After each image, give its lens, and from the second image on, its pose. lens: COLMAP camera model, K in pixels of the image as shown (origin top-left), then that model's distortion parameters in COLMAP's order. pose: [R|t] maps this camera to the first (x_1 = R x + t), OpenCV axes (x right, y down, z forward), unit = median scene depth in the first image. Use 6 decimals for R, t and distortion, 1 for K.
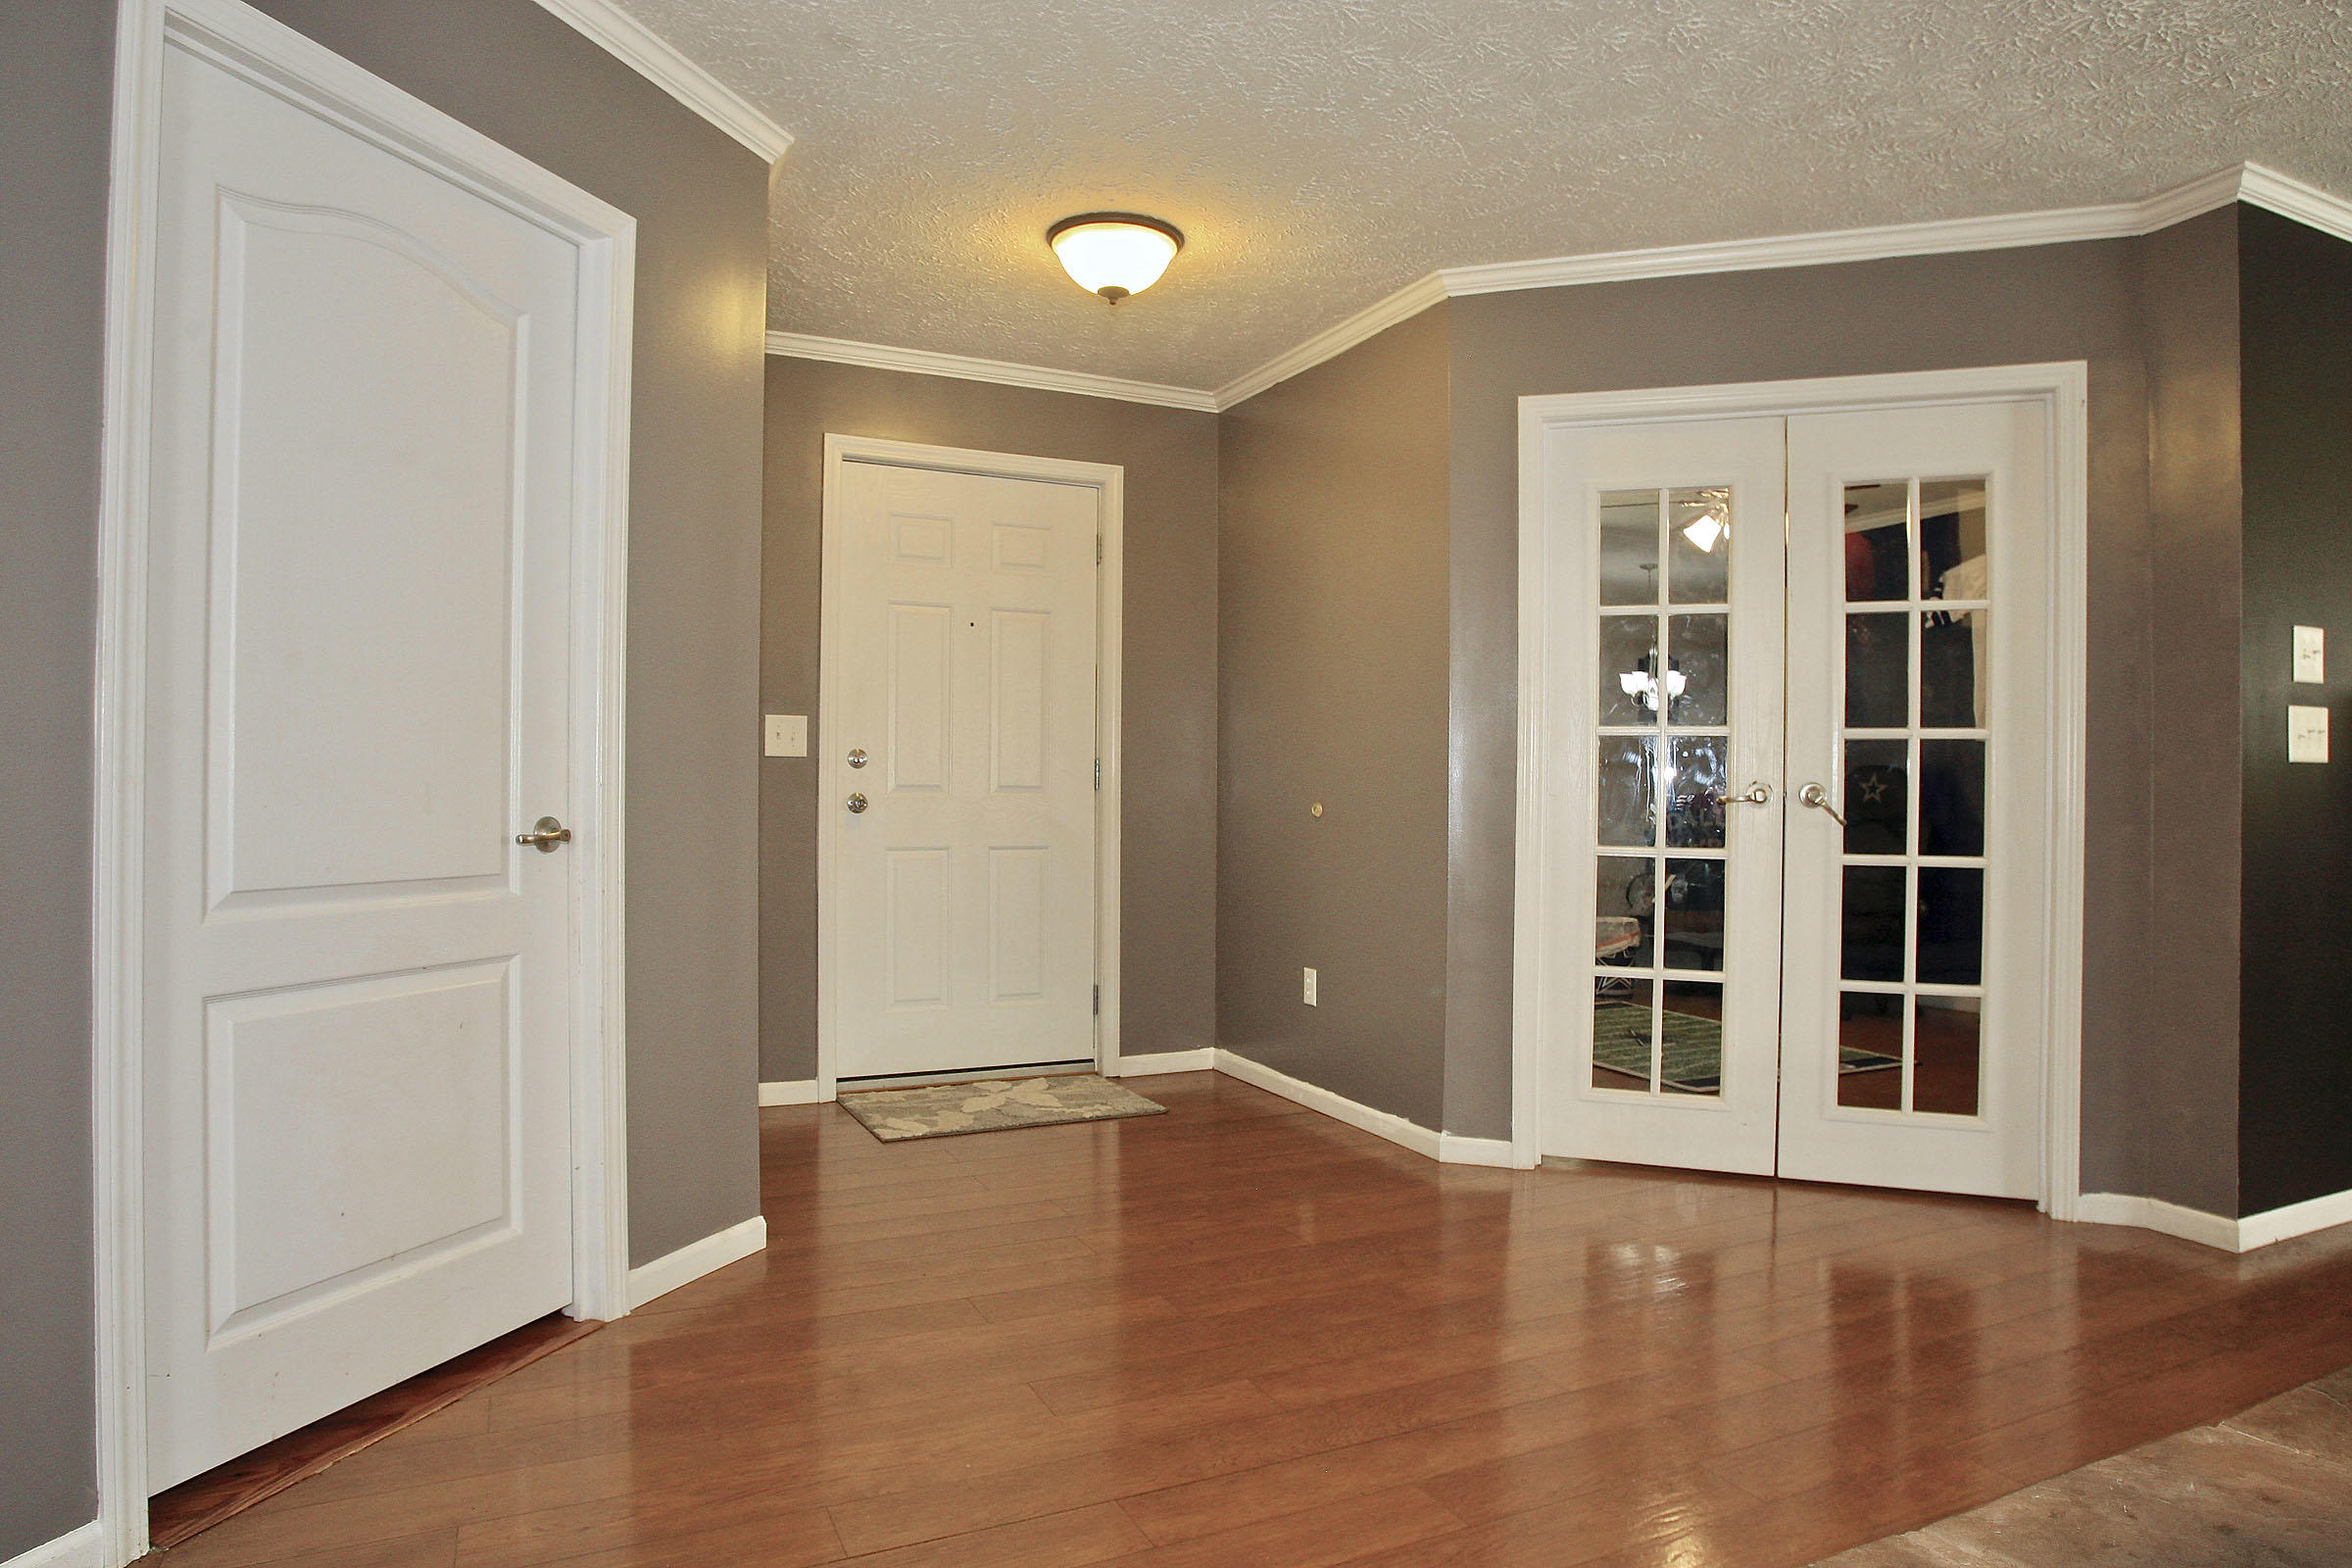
lens RADIAL K [[1374.2, 0, 1176.0], [0, 1374.2, 784.0], [0, 0, 1]] dist [-0.096523, 0.048290]
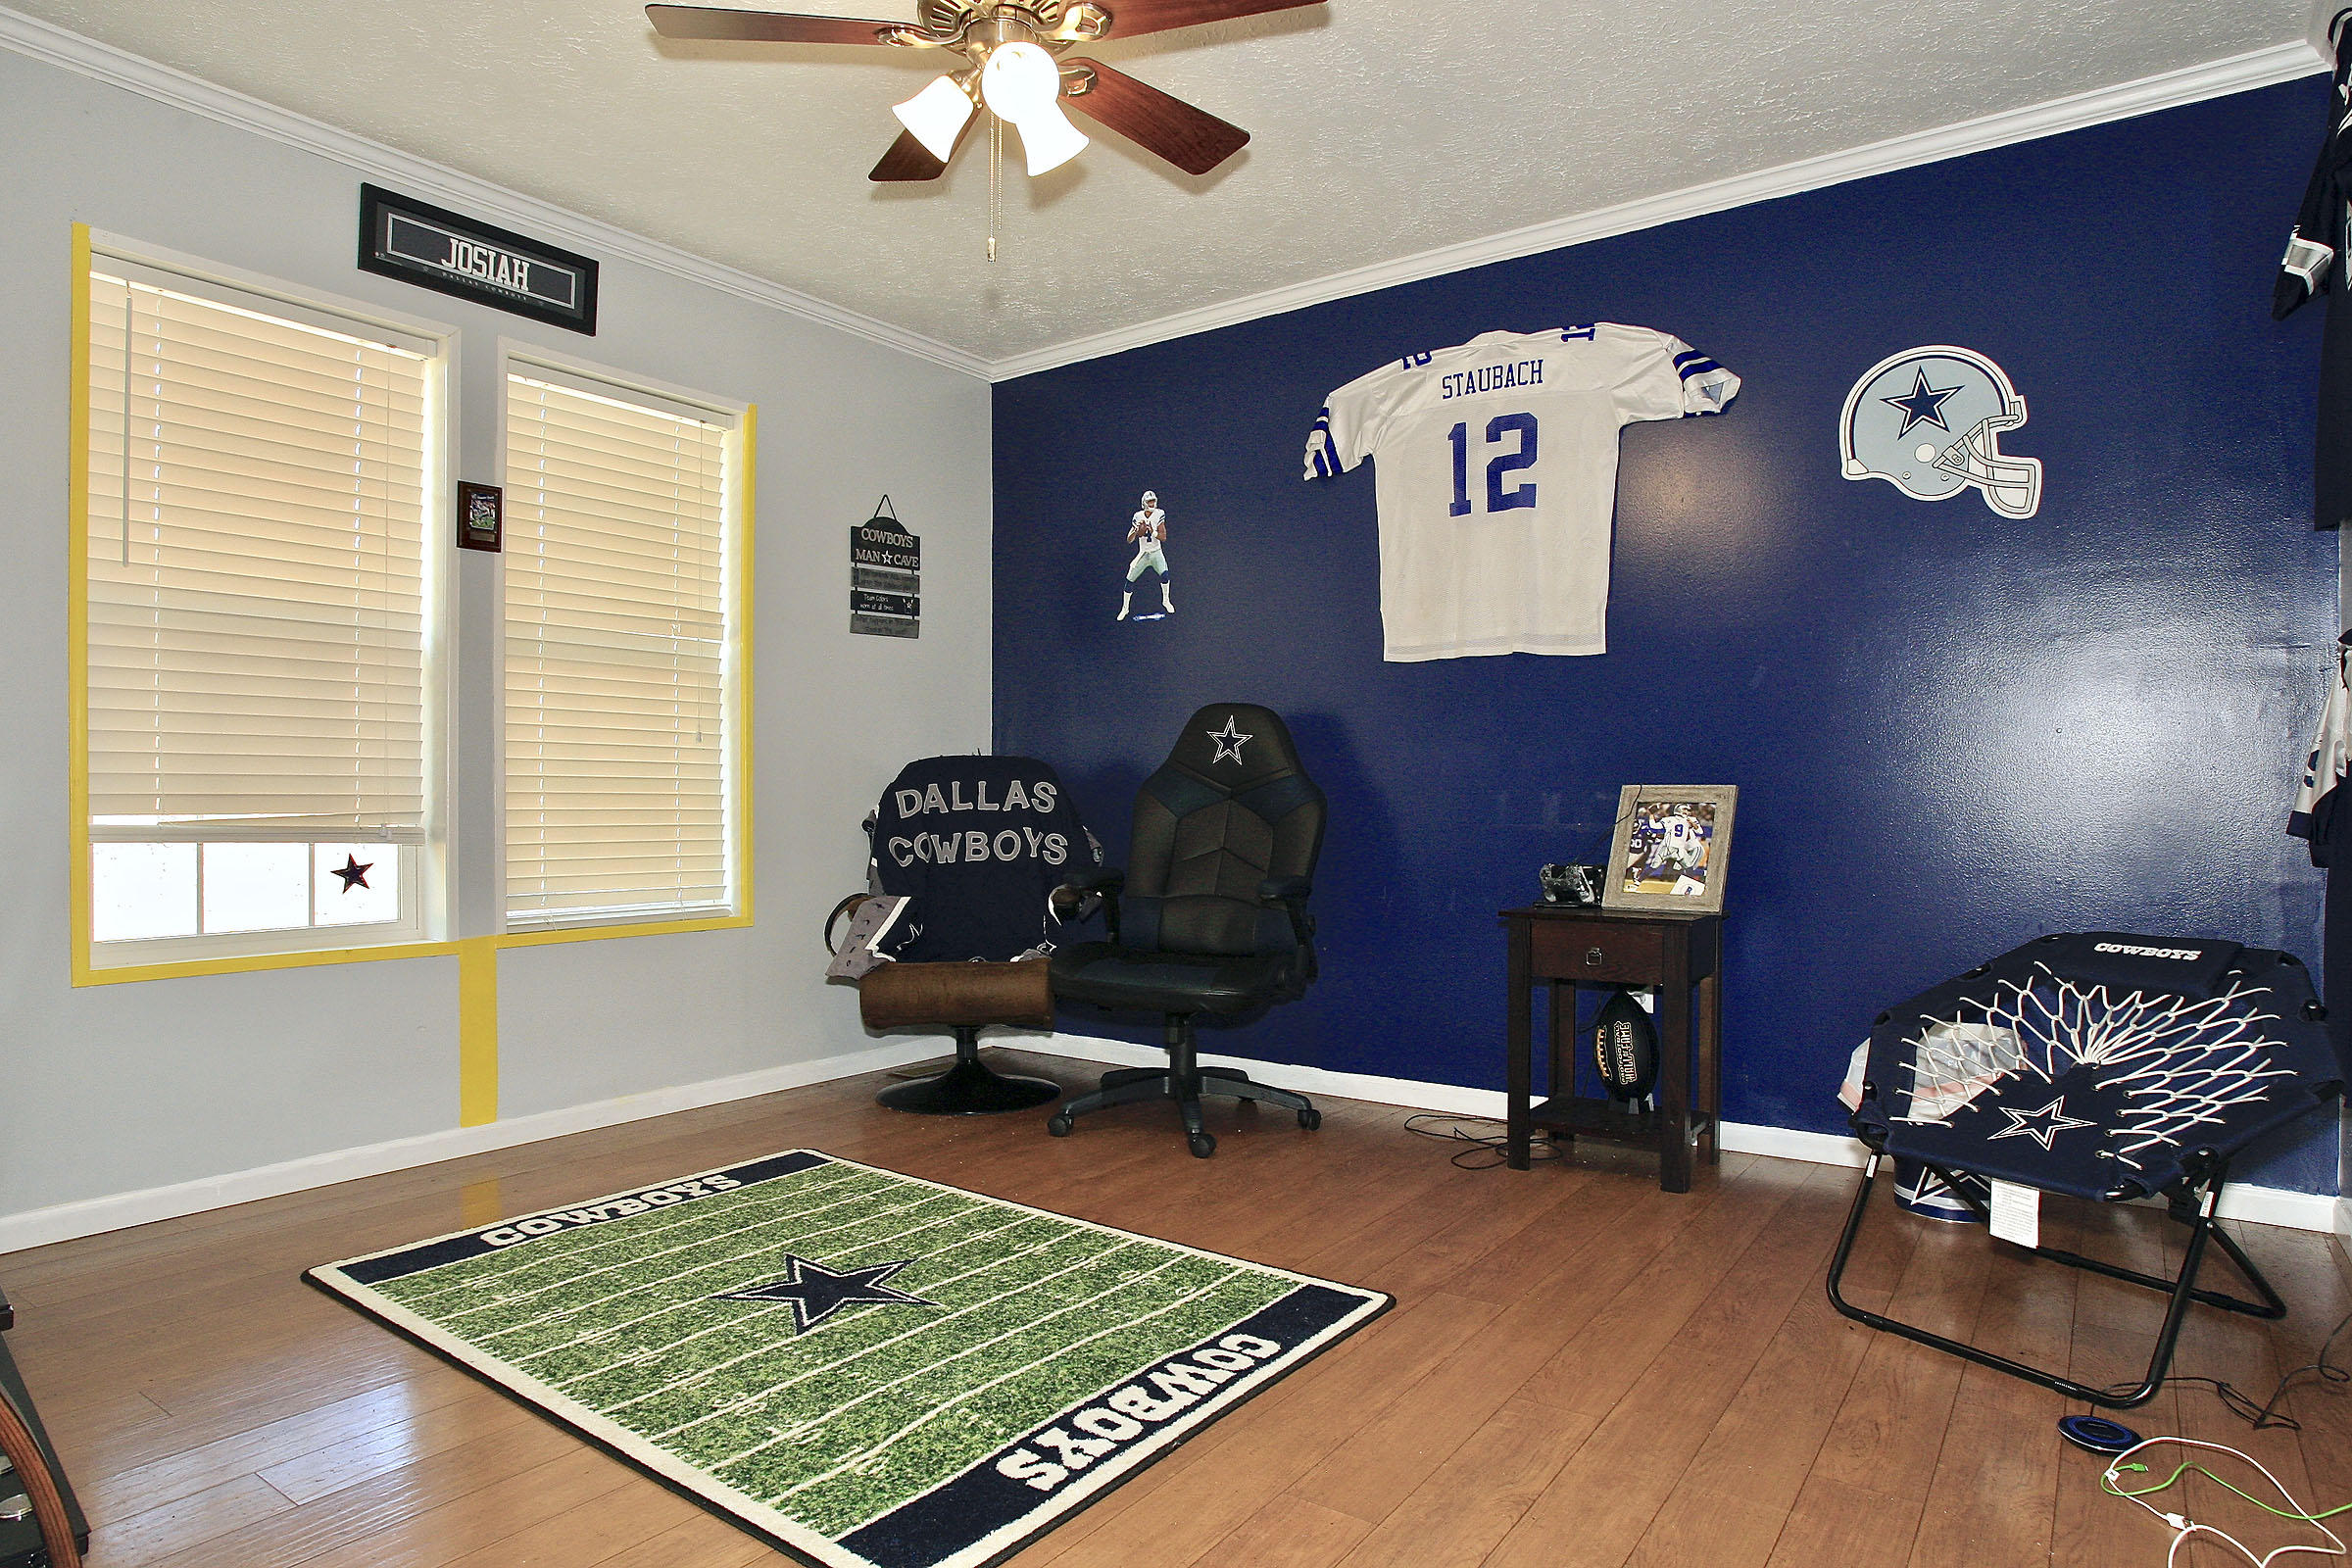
lens RADIAL K [[1374.2, 0, 1176.0], [0, 1374.2, 784.0], [0, 0, 1]] dist [-0.096523, 0.048290]
pose [[0.869011, -0.009504, 0.494701, 0.199553], [0.006534, 0.999949, 0.007734, 0.017381], [-0.494749, -0.003488, 0.869029, 0.486644]]
